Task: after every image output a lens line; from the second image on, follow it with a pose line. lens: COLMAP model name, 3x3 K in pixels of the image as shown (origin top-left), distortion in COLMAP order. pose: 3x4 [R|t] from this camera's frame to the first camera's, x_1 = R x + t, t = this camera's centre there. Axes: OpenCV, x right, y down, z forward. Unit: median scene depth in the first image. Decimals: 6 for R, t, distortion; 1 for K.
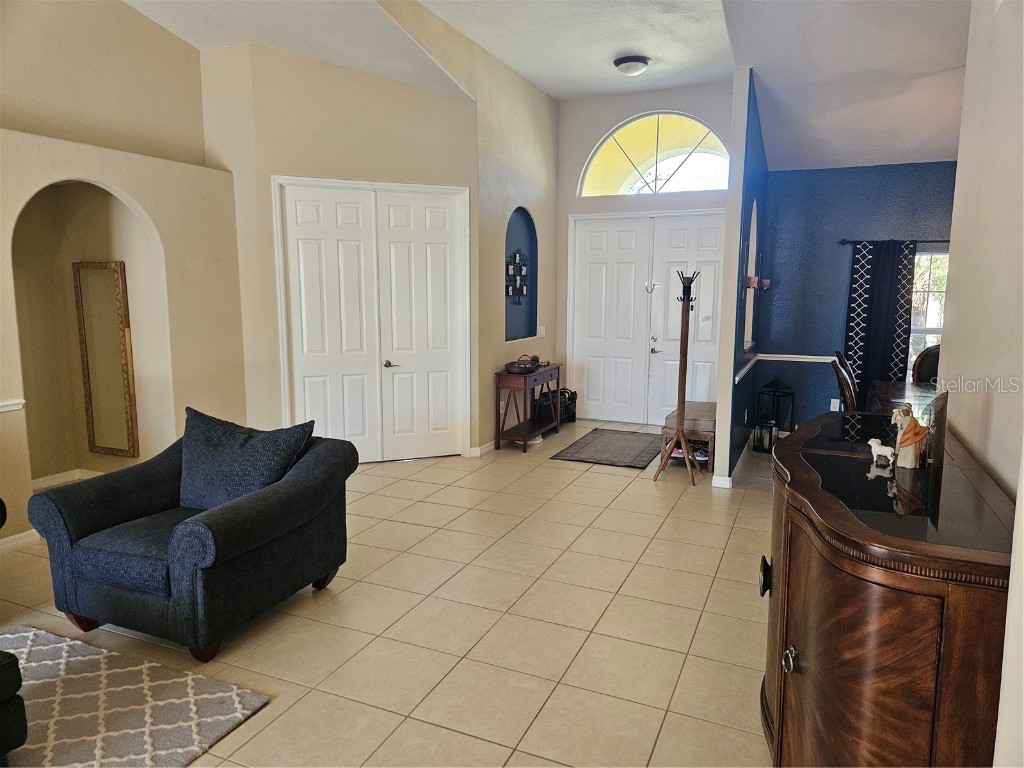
lens RADIAL K [[679.0, 0, 516.3], [0, 679.0, 377.8], [0, 0, 1]] dist [0.094027, -0.082511]
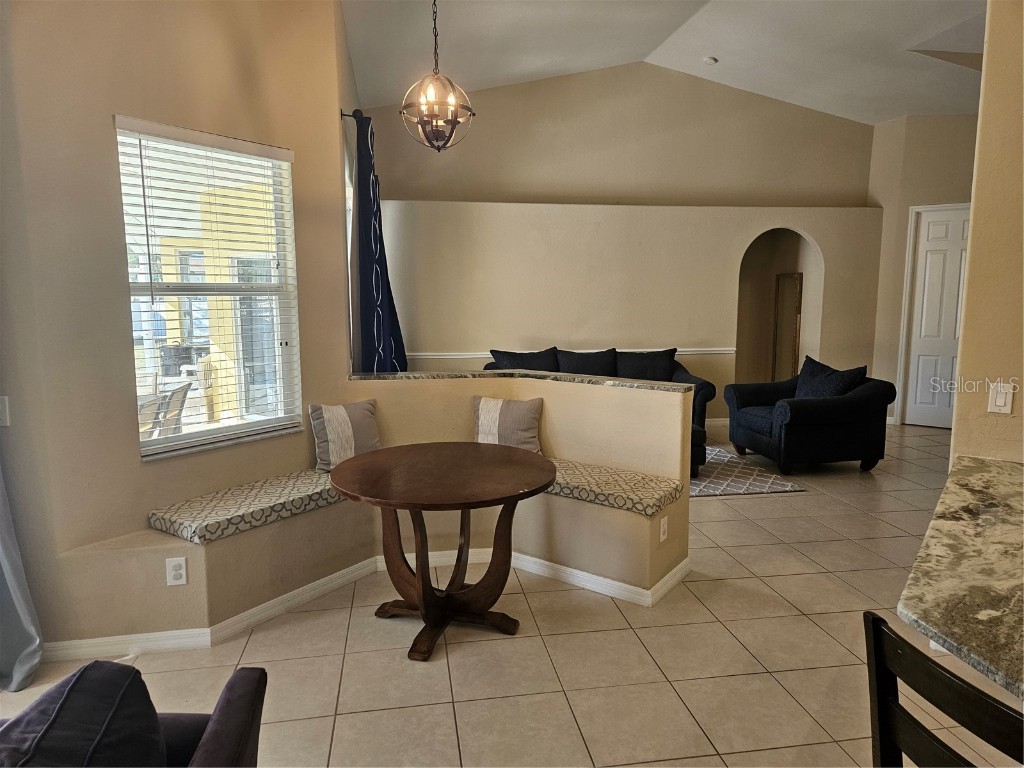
lens RADIAL K [[679.0, 0, 516.3], [0, 679.0, 377.8], [0, 0, 1]] dist [0.094027, -0.082511]
pose [[0.553601, 0.105638, -0.826055, 0.411768], [-0.109714, 0.992528, 0.053399, 0.061996], [0.825523, 0.061068, 0.561054, -0.431113]]
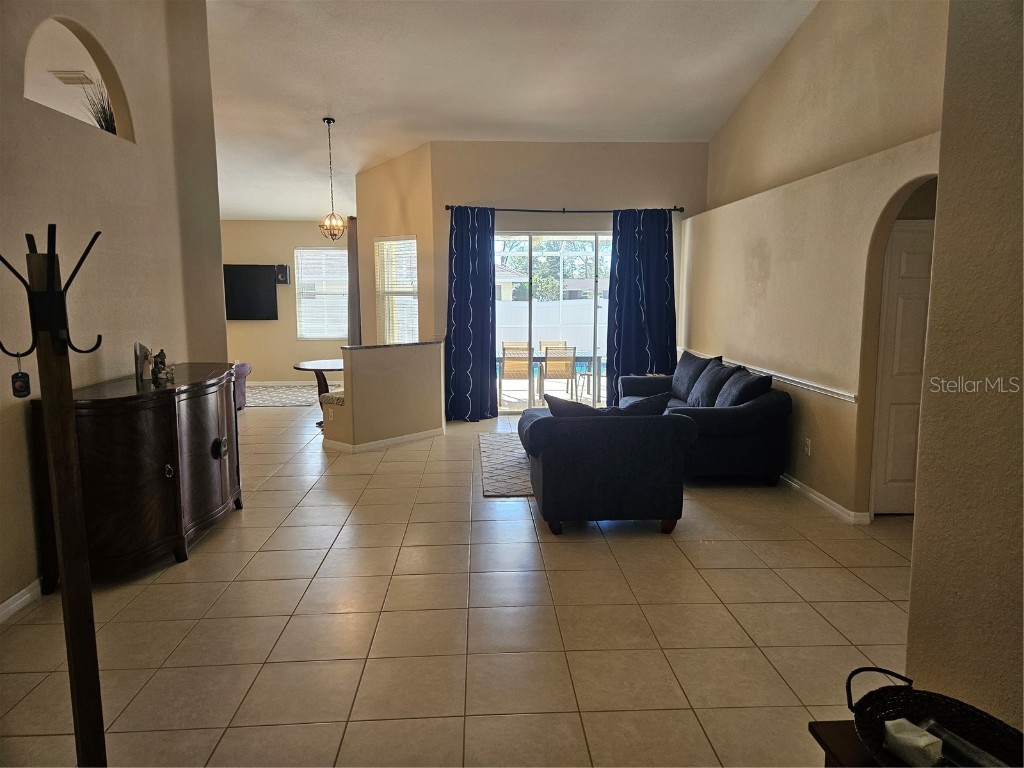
lens RADIAL K [[679.0, 0, 516.3], [0, 679.0, 377.8], [0, 0, 1]] dist [0.094027, -0.082511]
pose [[-0.889350, 0.055272, -0.453874, 0.230060], [-0.063158, 0.968300, 0.241674, -0.184759], [0.452844, 0.243598, -0.857667, 1.374968]]
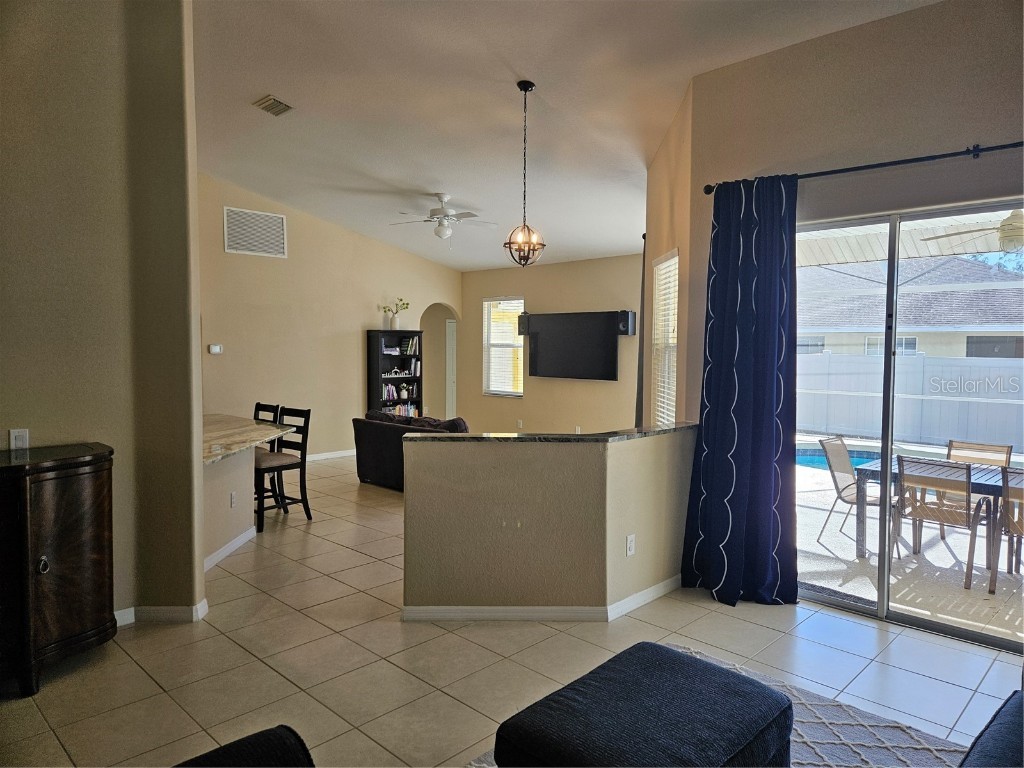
lens RADIAL K [[679.0, 0, 516.3], [0, 679.0, 377.8], [0, 0, 1]] dist [0.094027, -0.082511]
pose [[-0.937026, -0.028785, 0.348071, -0.452691], [0.036389, 0.983128, 0.179265, -0.106190], [-0.347358, 0.180642, -0.920169, 0.762685]]
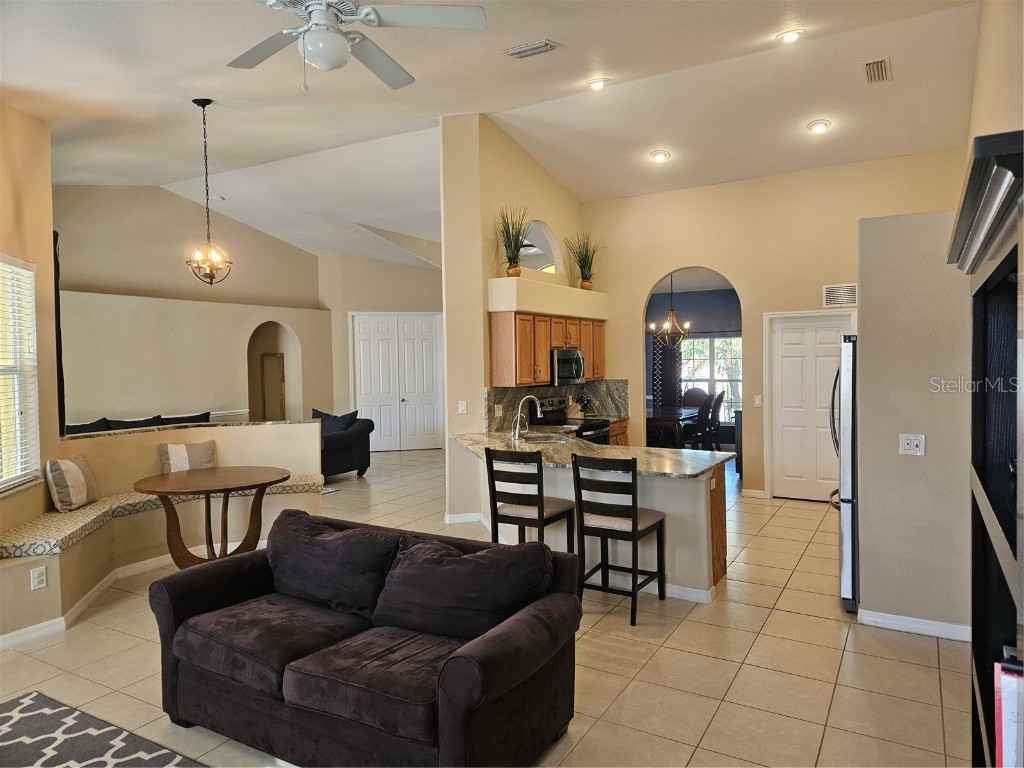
lens RADIAL K [[679.0, 0, 516.3], [0, 679.0, 377.8], [0, 0, 1]] dist [0.094027, -0.082511]
pose [[0.993813, -0.015599, -0.109968, 0.415549], [0.003894, 0.994373, -0.105863, 0.146586], [0.111001, 0.104780, 0.988281, -1.074014]]
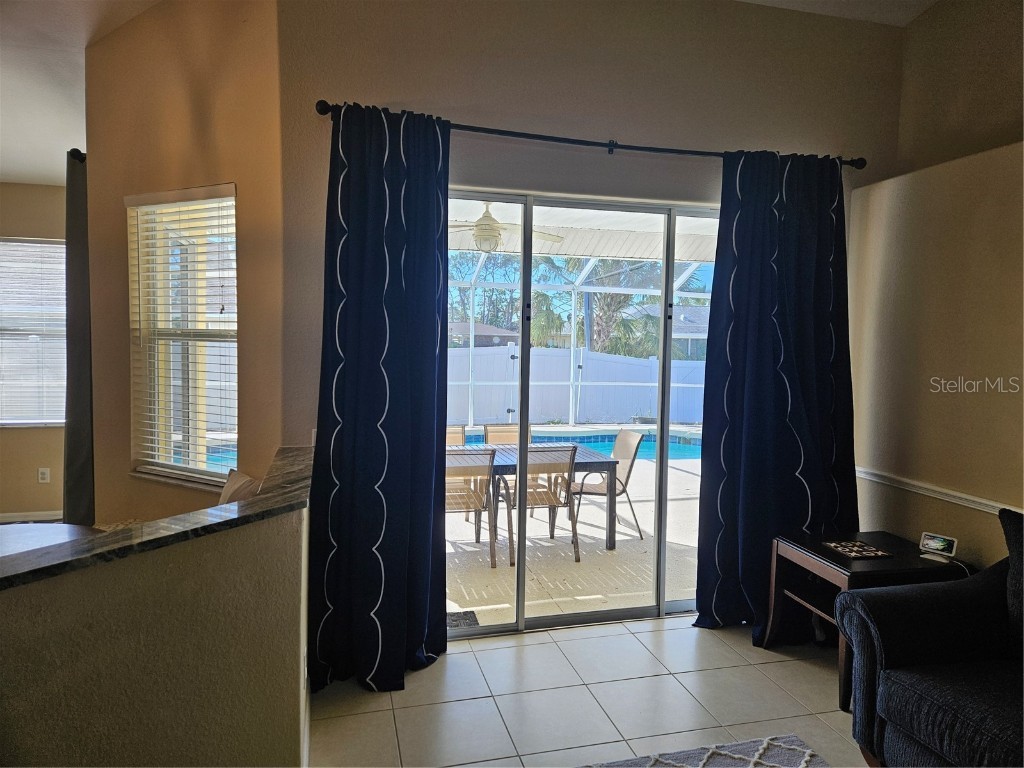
lens RADIAL K [[679.0, 0, 516.3], [0, 679.0, 377.8], [0, 0, 1]] dist [0.094027, -0.082511]
pose [[-0.778580, 0.021027, -0.627193, -0.123149], [-0.104476, 0.981147, 0.162588, -0.060842], [0.618787, 0.192114, -0.761705, 0.442142]]
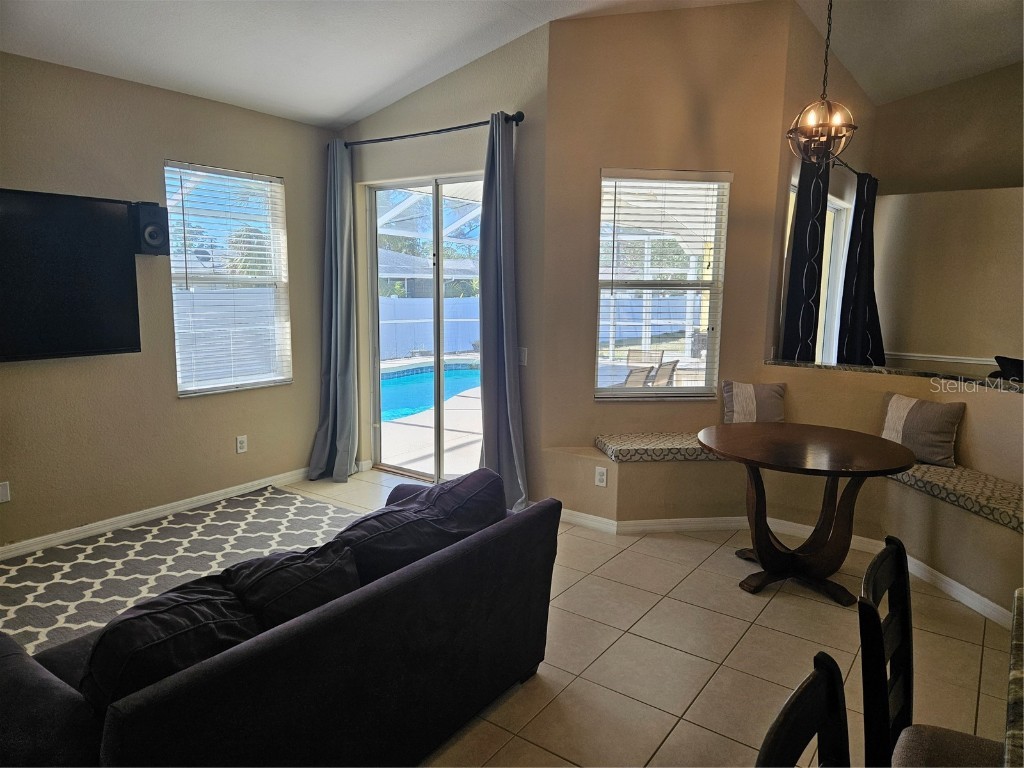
lens RADIAL K [[679.0, 0, 516.3], [0, 679.0, 377.8], [0, 0, 1]] dist [0.094027, -0.082511]
pose [[-0.202795, 0.131676, -0.970328, 0.611048], [-0.145506, 0.975865, 0.162838, 0.045070], [0.968350, 0.174211, -0.178741, -0.301813]]
